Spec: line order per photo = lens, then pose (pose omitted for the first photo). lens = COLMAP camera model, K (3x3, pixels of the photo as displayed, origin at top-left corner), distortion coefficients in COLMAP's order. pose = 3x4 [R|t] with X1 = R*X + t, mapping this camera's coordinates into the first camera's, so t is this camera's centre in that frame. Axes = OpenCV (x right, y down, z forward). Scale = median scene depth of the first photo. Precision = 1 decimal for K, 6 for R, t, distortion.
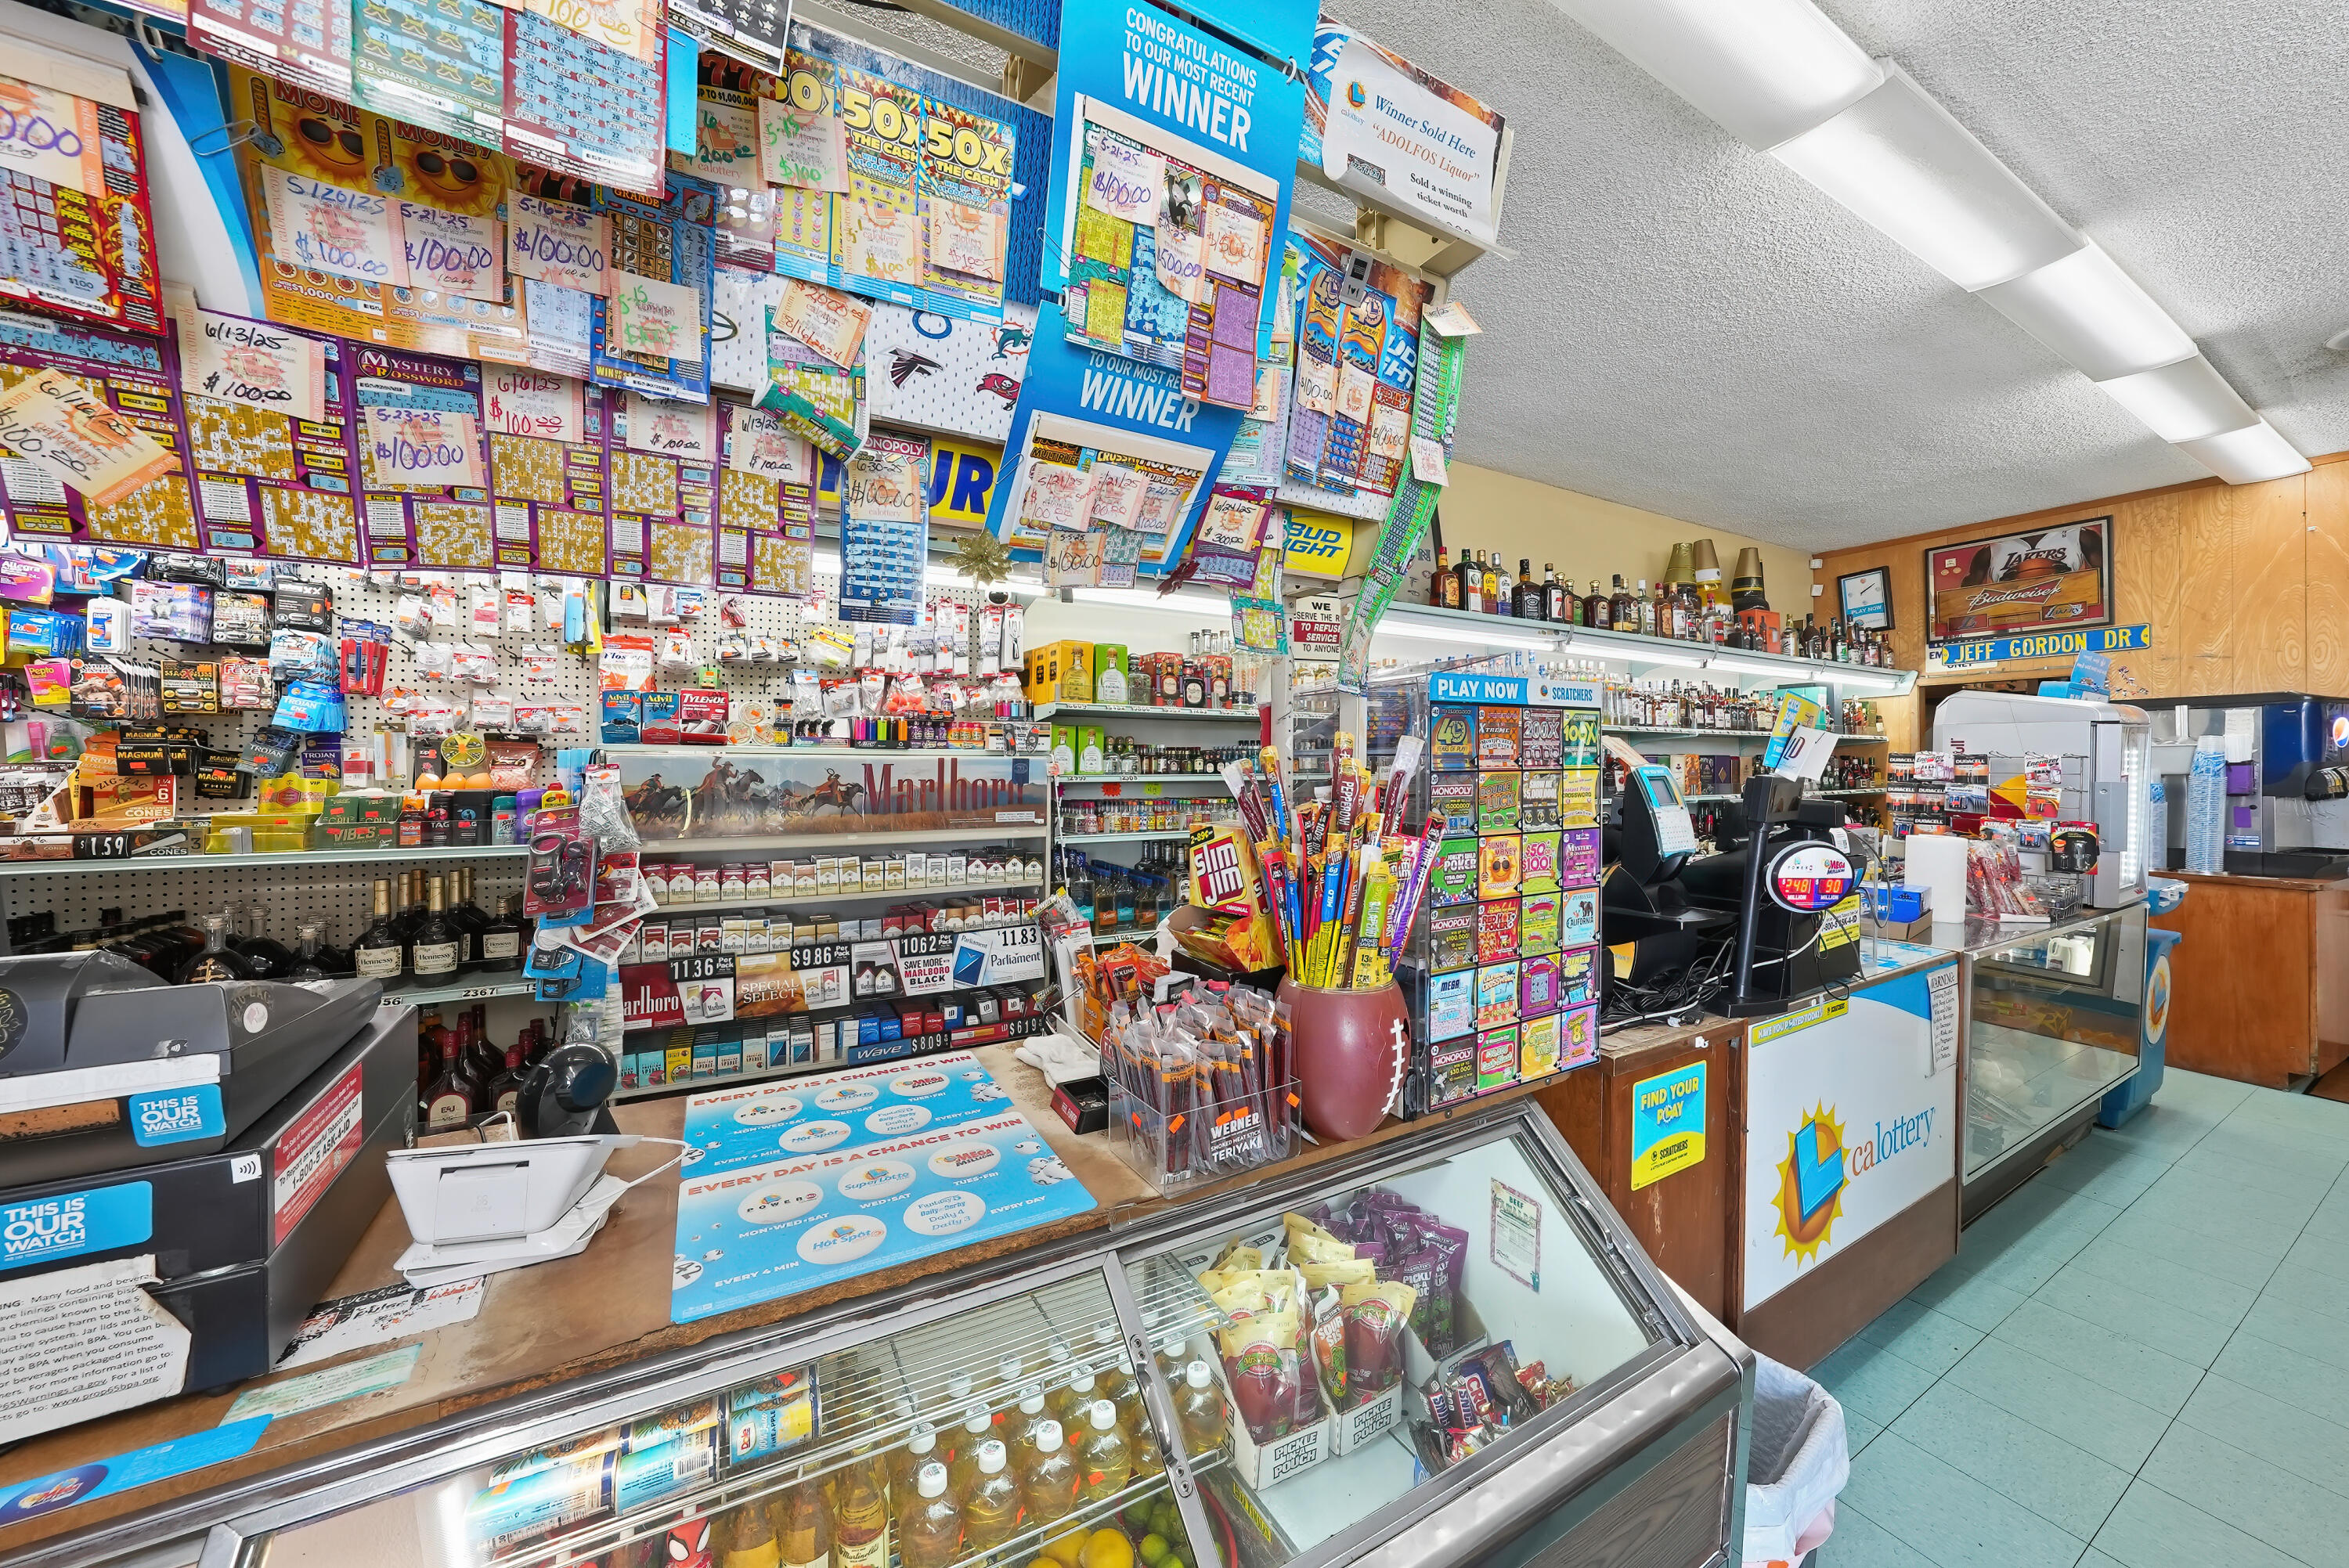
lens RADIAL K [[805.0, 0, 1161.4], [0, 805.0, 756.1], [0, 0, 1]] dist [0.000087, 0.000108]
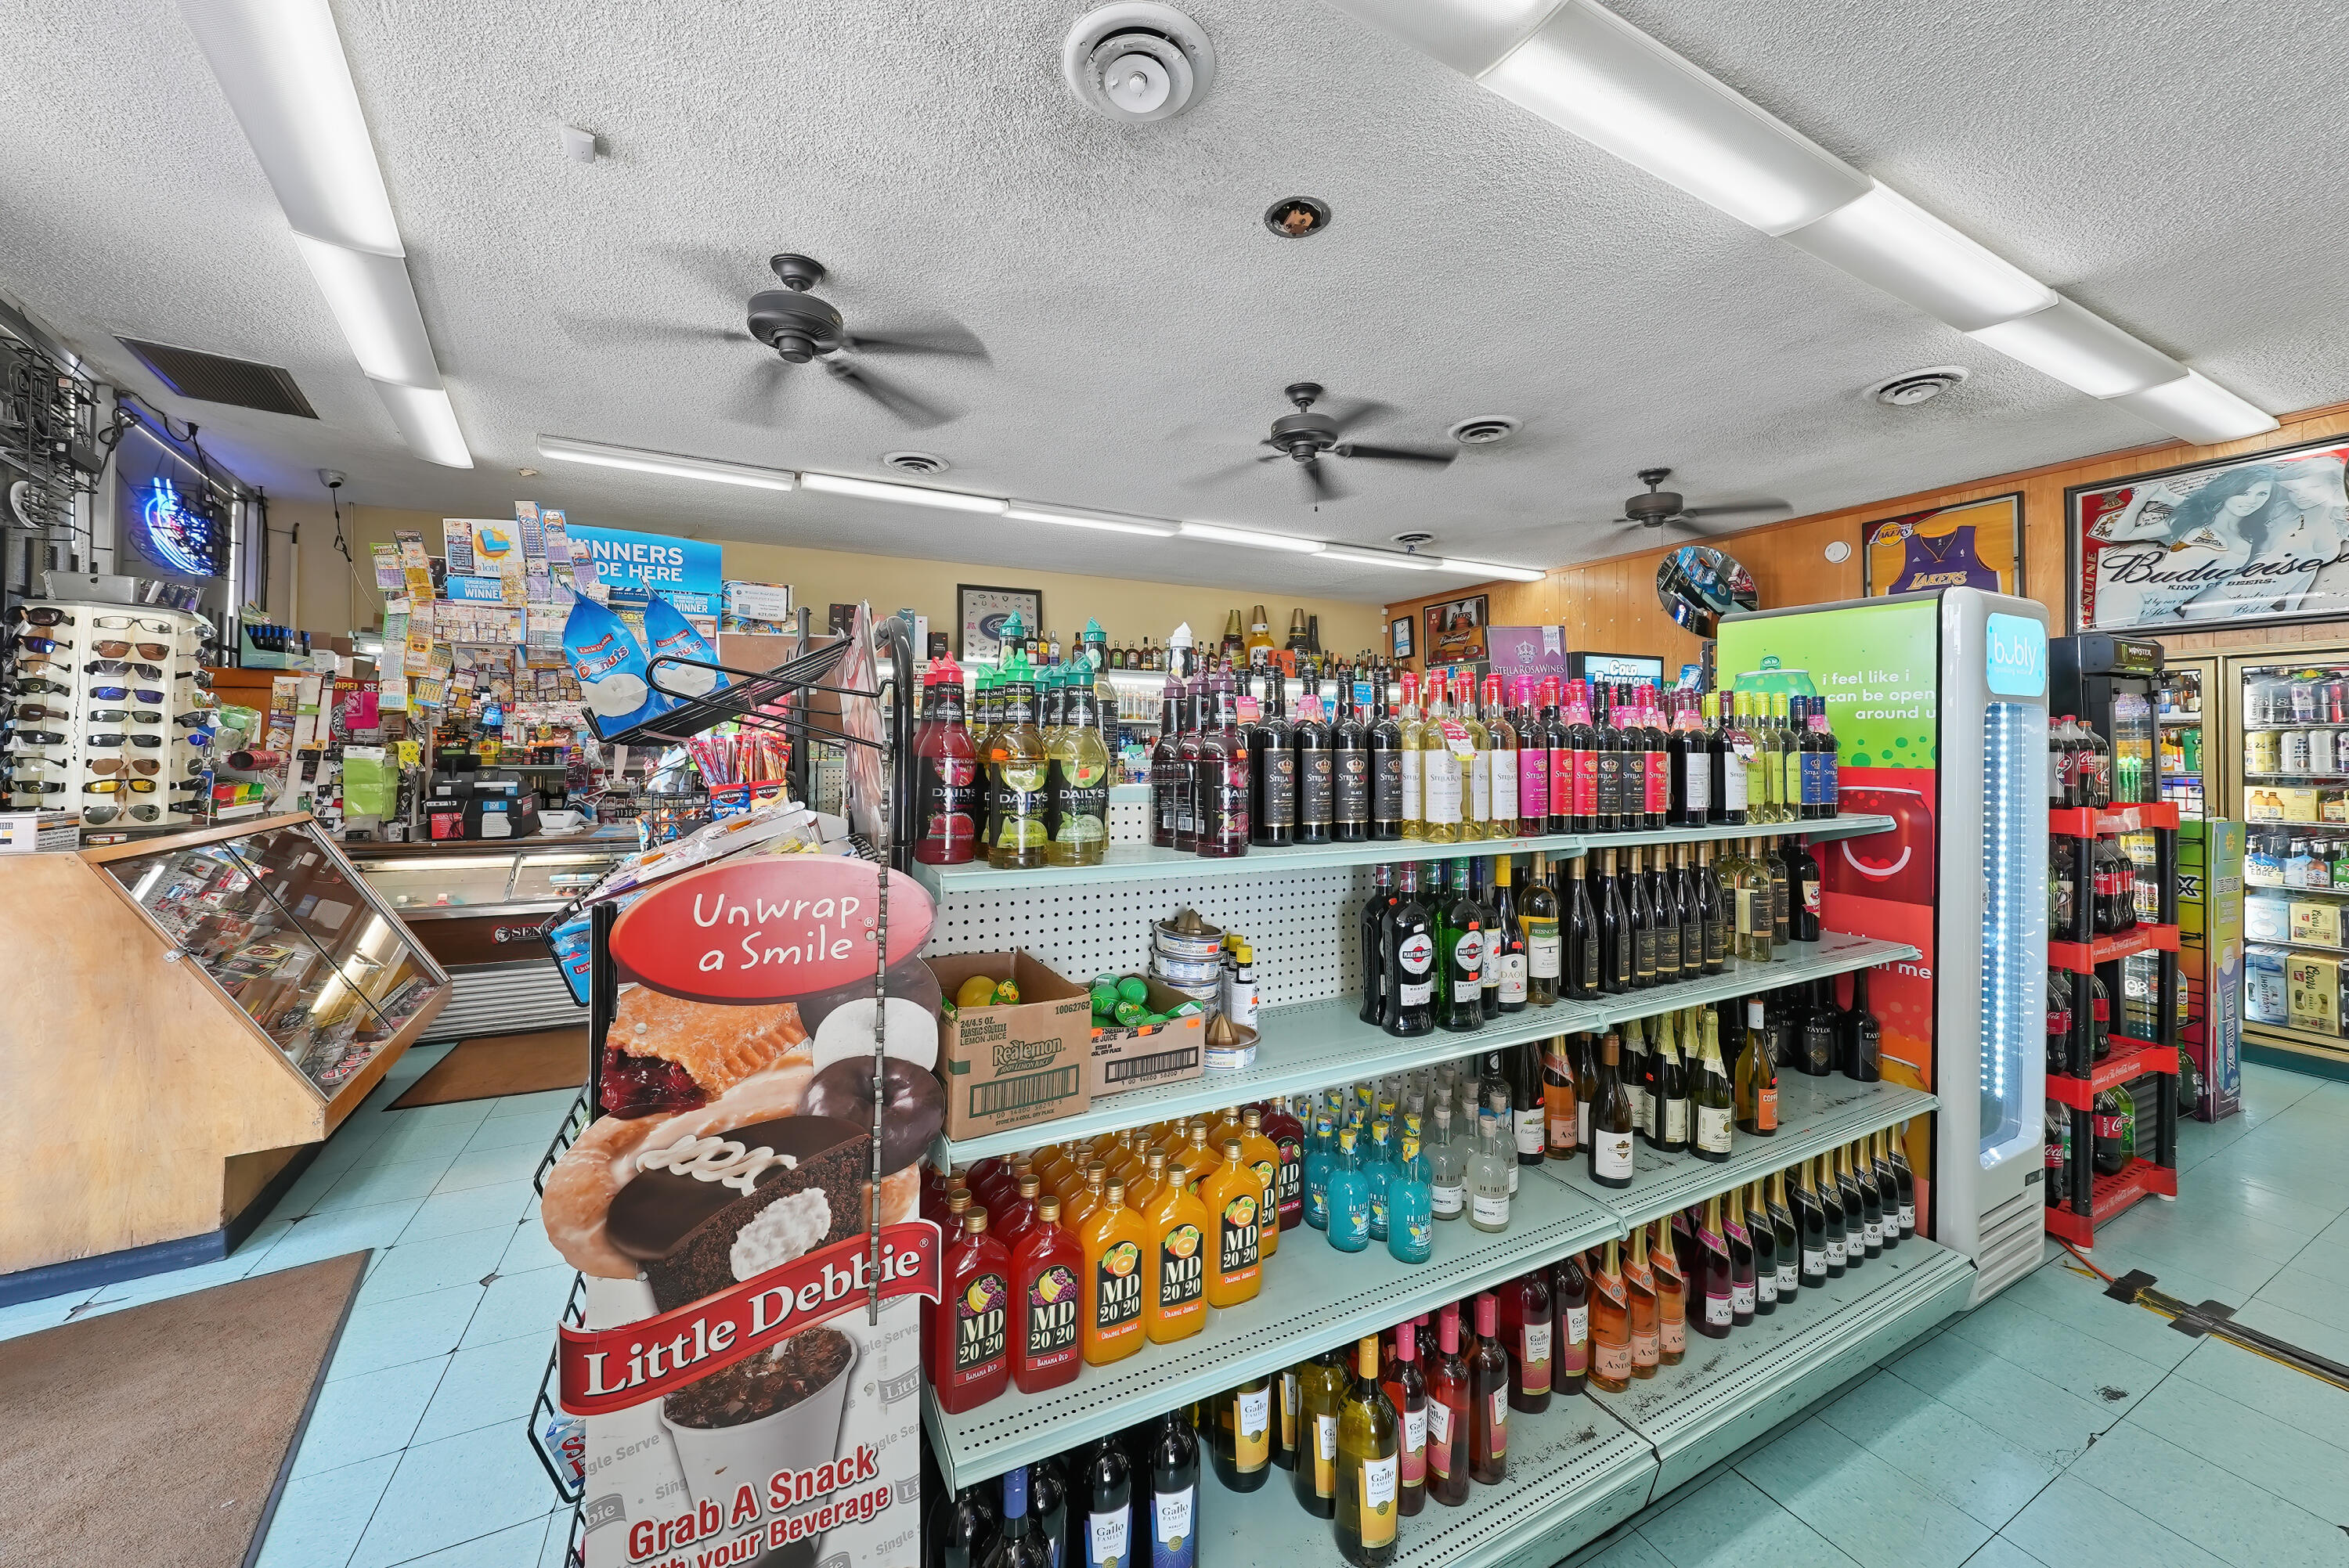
lens RADIAL K [[833.9, 0, 1168.5], [0, 833.9, 723.1], [0, 0, 1]] dist [-0.000185, 0.000015]
pose [[0.998916, 0.005380, -0.046247, 1.415018], [-0.005970, 0.999902, -0.012632, -0.014590], [0.046174, 0.012895, 0.998850, -1.771343]]
